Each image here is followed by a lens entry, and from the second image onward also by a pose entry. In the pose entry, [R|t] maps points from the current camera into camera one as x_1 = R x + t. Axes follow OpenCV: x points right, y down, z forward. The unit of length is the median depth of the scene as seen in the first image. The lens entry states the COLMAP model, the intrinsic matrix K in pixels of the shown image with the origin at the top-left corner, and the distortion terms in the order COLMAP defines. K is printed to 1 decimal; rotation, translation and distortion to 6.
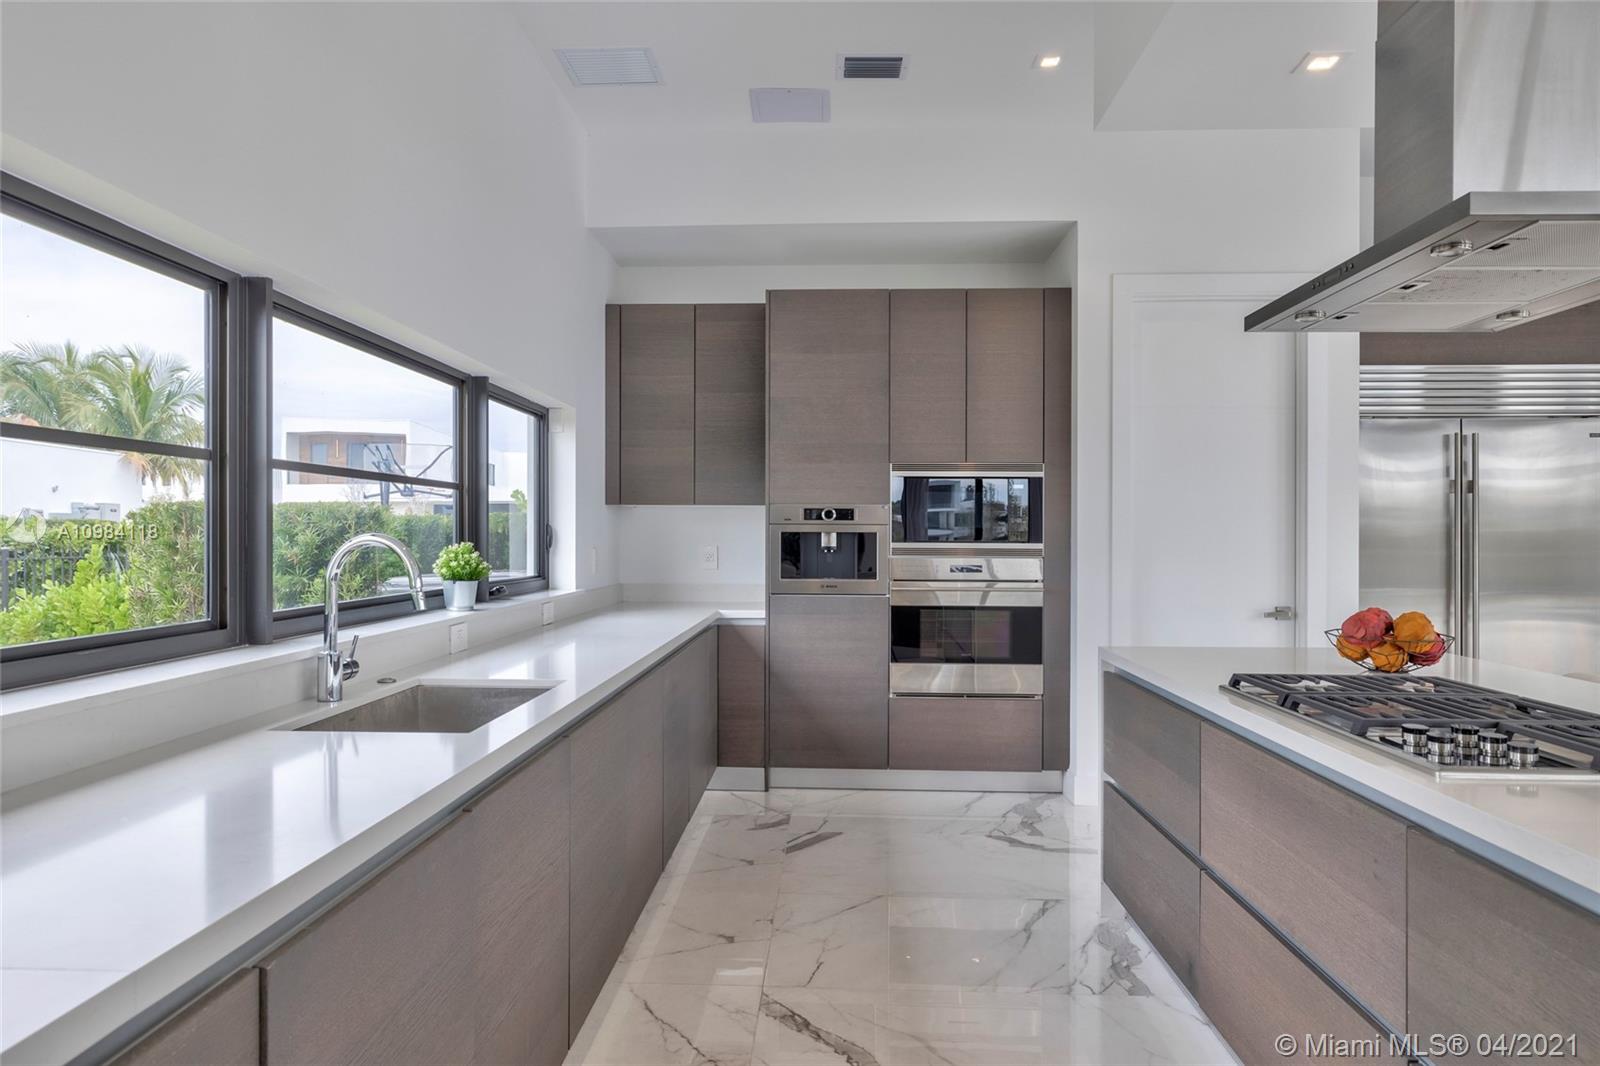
lens RADIAL K [[997.4, 0, 804.2], [0, 997.4, 531.9], [0, 0, 1]] dist [0.003645, 0.000521]
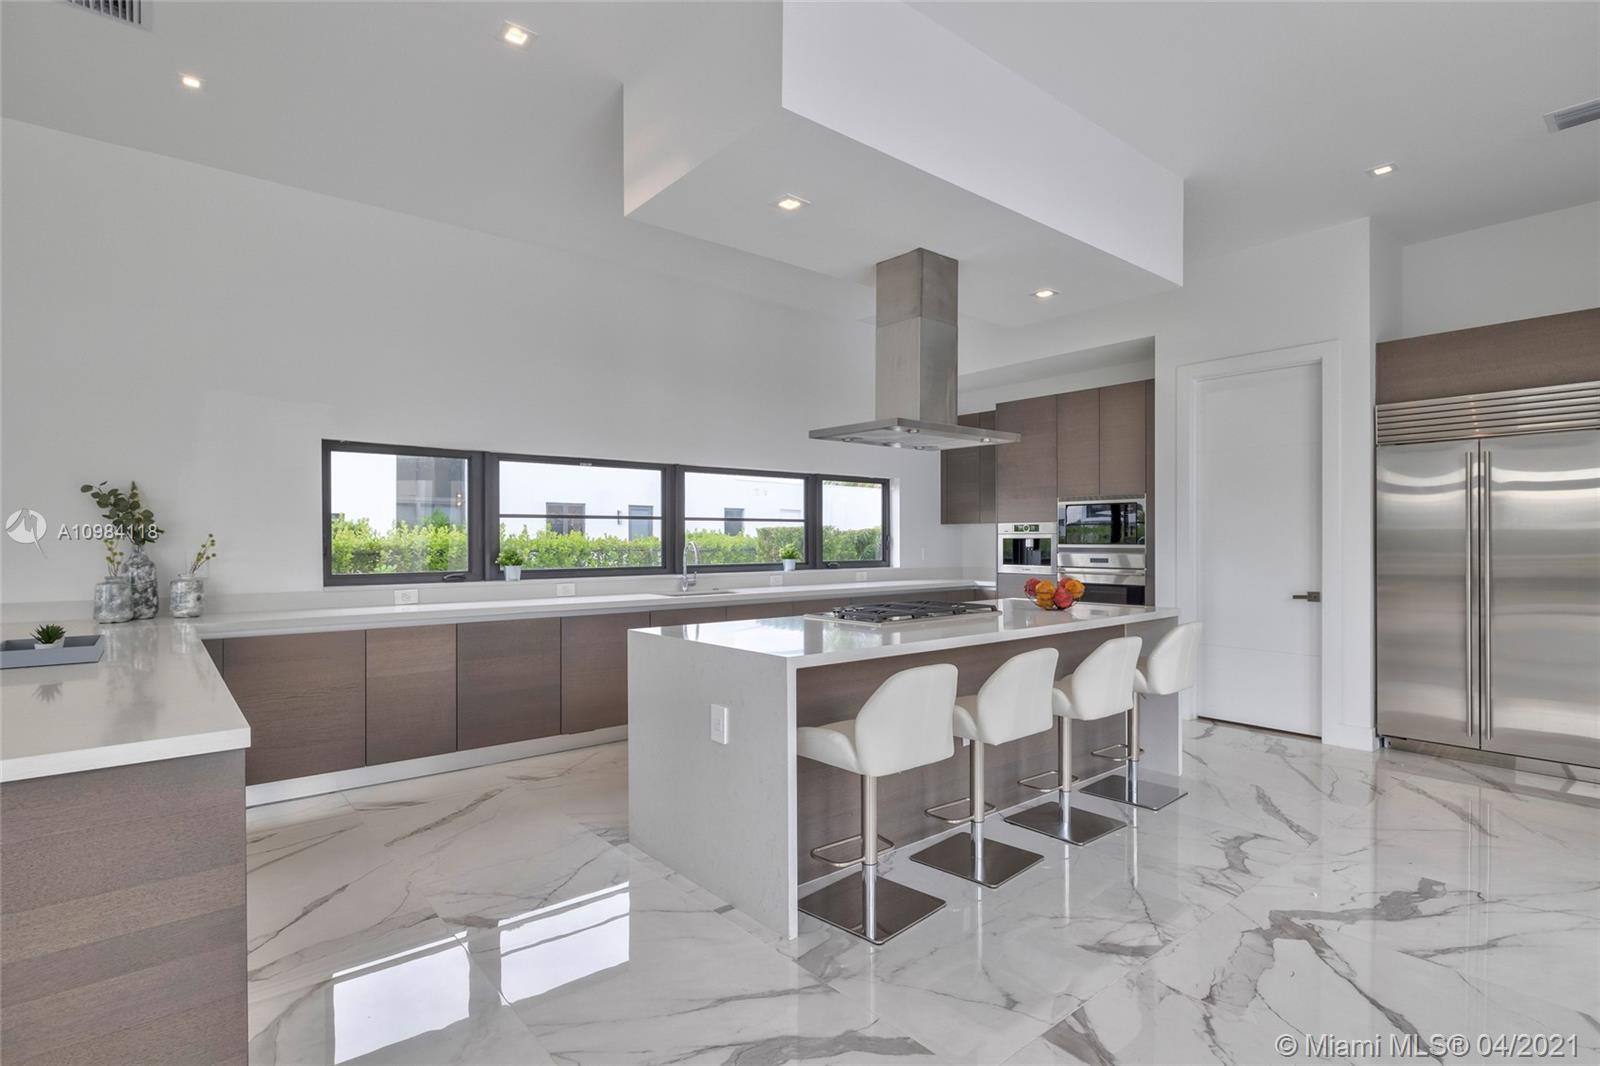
lens RADIAL K [[775.5, 0, 799.4], [0, 775.5, 537.7], [0, 0, 1]] dist [0.000522, -0.001278]
pose [[0.673611, -0.005824, -0.739063, 0.762795], [0.005807, 0.999980, -0.002587, 0.000344], [0.739064, -0.002549, 0.673631, -0.203794]]
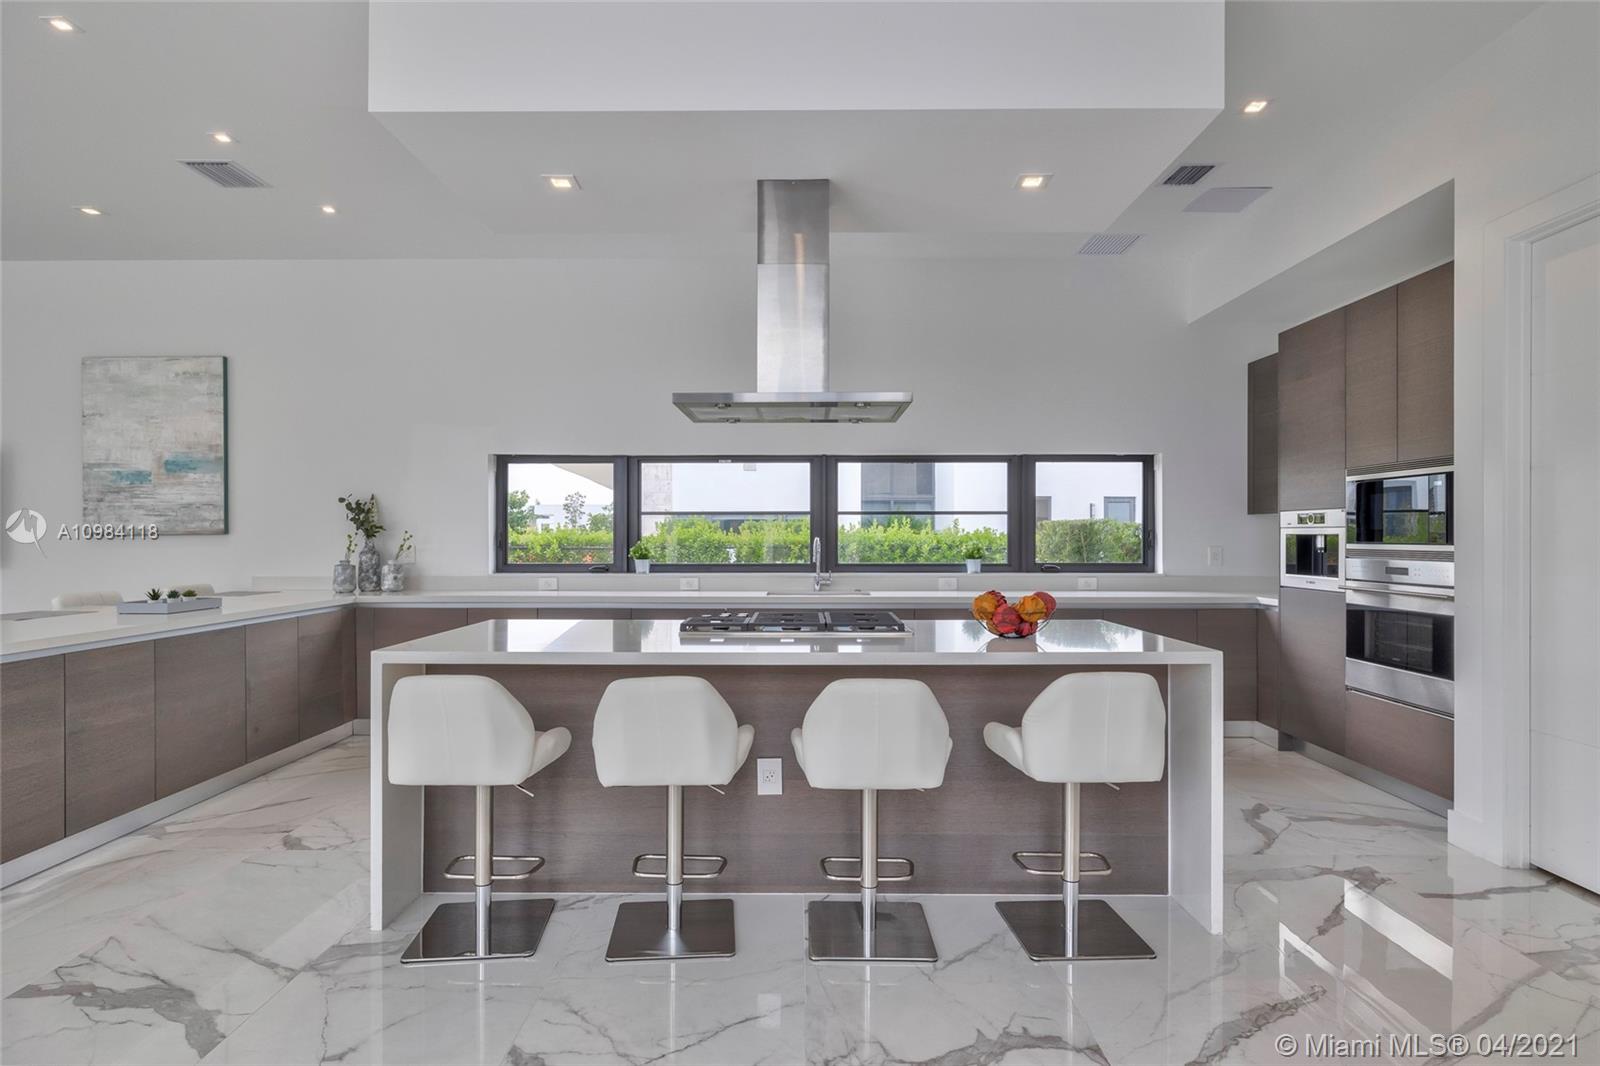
lens RADIAL K [[825.5, 0, 804.8], [0, 825.5, 531.7], [0, 0, 1]] dist [-0.002949, -0.001670]
pose [[0.048071, -0.009092, -0.998803, 0.939800], [0.002837, 0.999956, -0.008966, 0.003927], [0.998840, -0.002403, 0.048095, 0.383108]]
